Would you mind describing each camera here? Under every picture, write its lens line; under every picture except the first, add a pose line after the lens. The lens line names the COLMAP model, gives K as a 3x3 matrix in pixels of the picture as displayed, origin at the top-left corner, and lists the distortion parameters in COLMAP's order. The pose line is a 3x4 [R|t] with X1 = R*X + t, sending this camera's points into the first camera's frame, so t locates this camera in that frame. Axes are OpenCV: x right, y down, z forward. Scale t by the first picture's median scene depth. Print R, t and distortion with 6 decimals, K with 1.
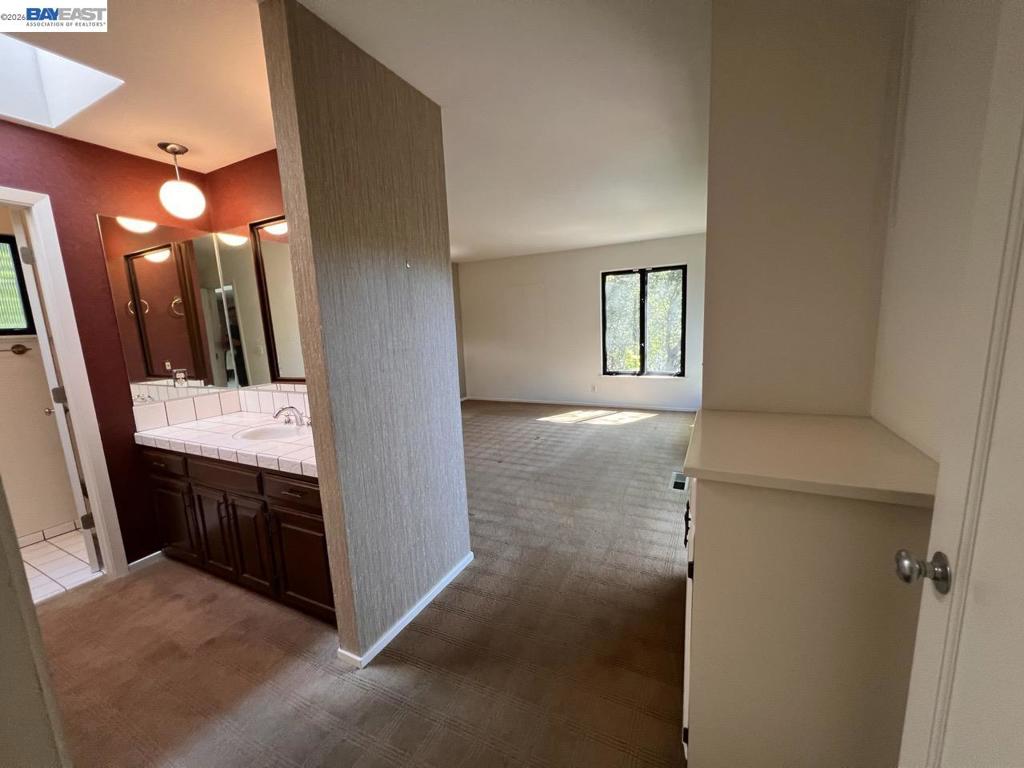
lens RADIAL K [[414.1, 0, 511.9], [0, 414.1, 386.8], [0, 0, 1]] dist [-0.000519, -0.000024]
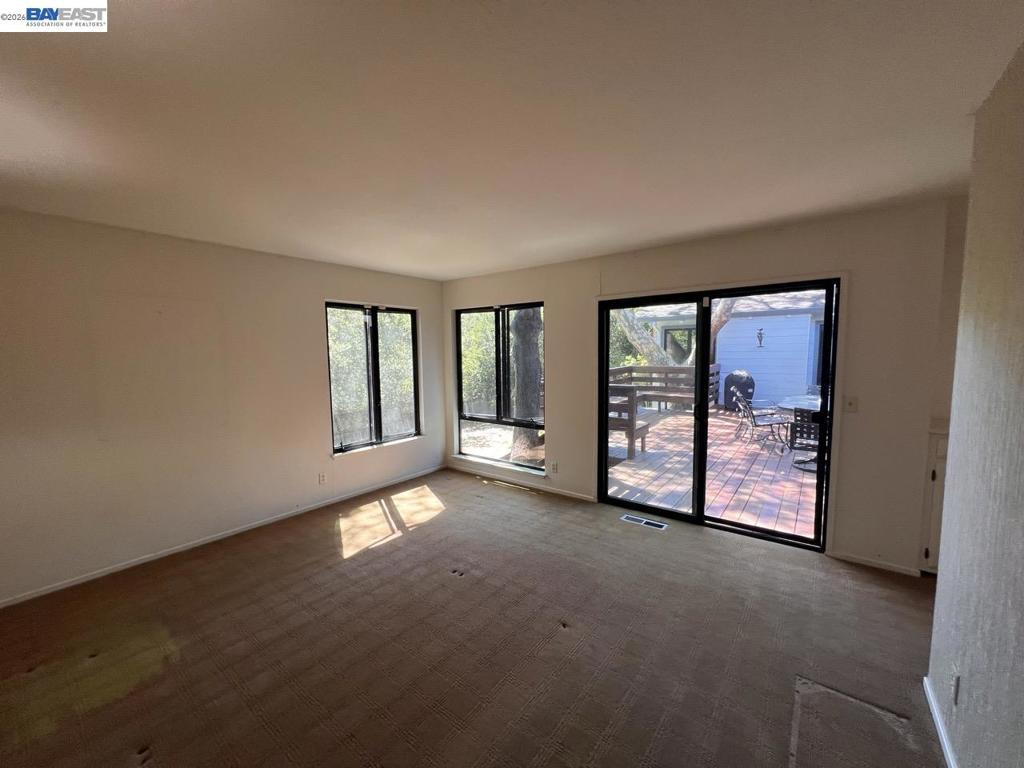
lens RADIAL K [[410.7, 0, 512.0], [0, 410.7, 384.0], [0, 0, 1]] dist [-0.001819, -0.000287]
pose [[0.175646, -0.031297, 0.983956, -0.847194], [0.157817, 0.987463, 0.003237, -0.221200], [-0.971721, 0.154716, 0.178384, 1.362349]]
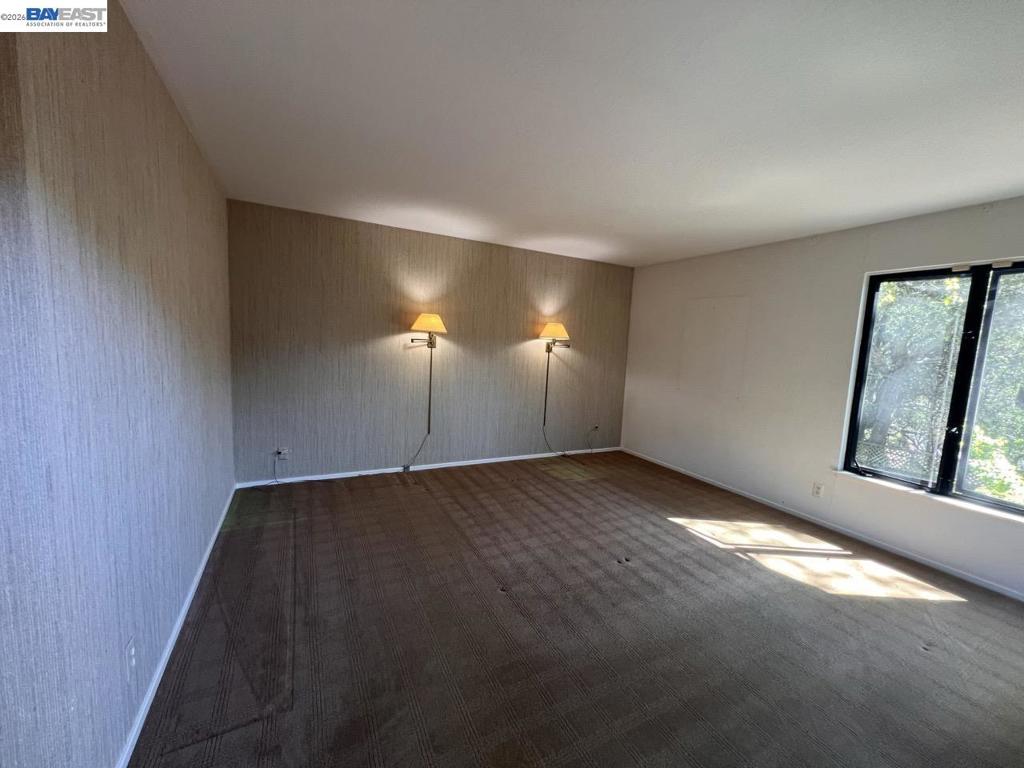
lens RADIAL K [[410.7, 0, 512.0], [0, 410.7, 384.0], [0, 0, 1]] dist [-0.001819, -0.000287]
pose [[0.804340, 0.146922, -0.575718, 0.387109], [-0.178419, 0.983953, 0.001832, -0.143658], [0.566749, 0.101246, 0.817646, 0.768252]]
